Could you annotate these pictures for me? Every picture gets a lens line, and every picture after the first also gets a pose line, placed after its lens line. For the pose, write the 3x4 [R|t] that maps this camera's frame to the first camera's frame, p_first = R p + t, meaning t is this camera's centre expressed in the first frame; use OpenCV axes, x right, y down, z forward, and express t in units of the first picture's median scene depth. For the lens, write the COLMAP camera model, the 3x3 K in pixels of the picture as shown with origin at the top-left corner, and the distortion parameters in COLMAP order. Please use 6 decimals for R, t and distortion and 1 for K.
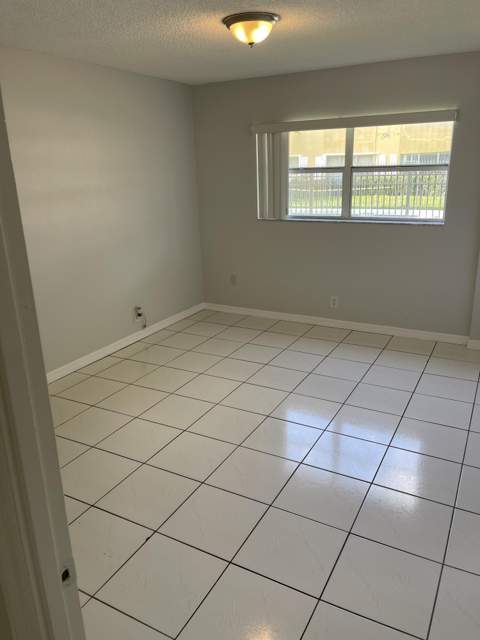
lens RADIAL K [[481.9, 0, 240.0], [0, 481.9, 320.0], [0, 0, 1]] dist [0.095076, -0.128448]
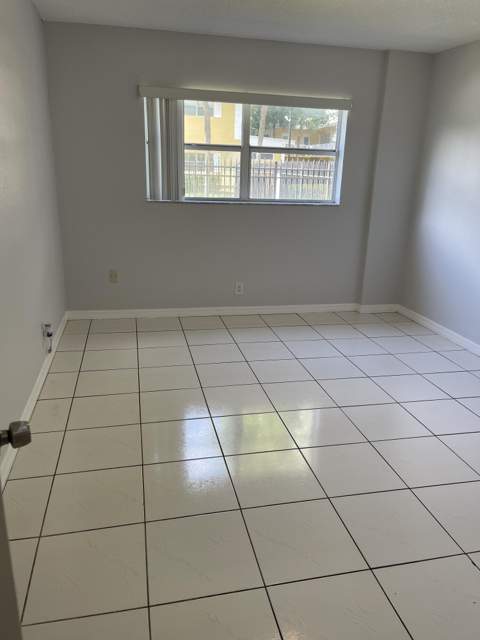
lens RADIAL K [[481.9, 0, 240.0], [0, 481.9, 320.0], [0, 0, 1]] dist [0.095076, -0.128448]
pose [[0.763749, -0.154237, 0.626816, -0.431585], [0.139122, 0.987545, 0.073486, -0.046184], [-0.630343, 0.031079, 0.775695, 0.265301]]
